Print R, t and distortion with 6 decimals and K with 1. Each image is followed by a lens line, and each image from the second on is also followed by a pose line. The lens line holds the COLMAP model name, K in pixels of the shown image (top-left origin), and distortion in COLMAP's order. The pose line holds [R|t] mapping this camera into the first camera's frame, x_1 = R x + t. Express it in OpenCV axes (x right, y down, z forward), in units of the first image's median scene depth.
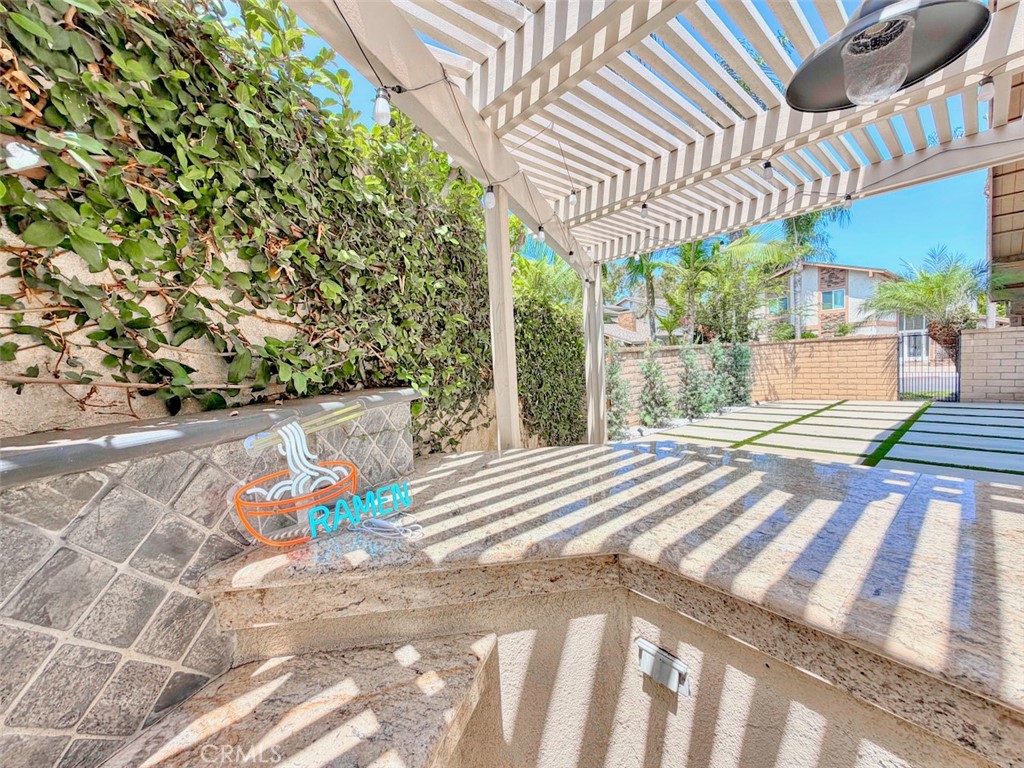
lens RADIAL K [[401.5, 0, 512.0], [0, 401.5, 384.0], [0, 0, 1]] dist [-0.001474, -0.000019]
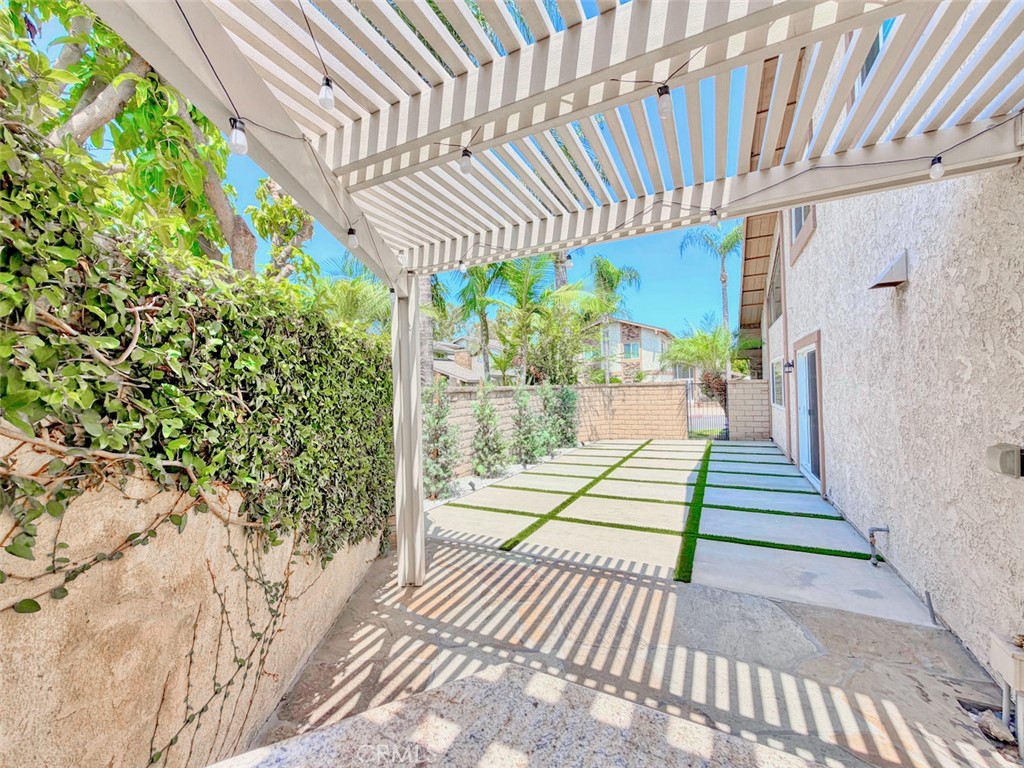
lens RADIAL K [[408.8, 0, 512.0], [0, 408.8, 384.0], [0, 0, 1]] dist [-0.000561, -0.000030]
pose [[0.922344, 0.031833, 0.385055, 0.045079], [0.003414, 0.995890, -0.090510, -0.014428], [-0.386354, 0.084796, 0.918445, 0.118982]]
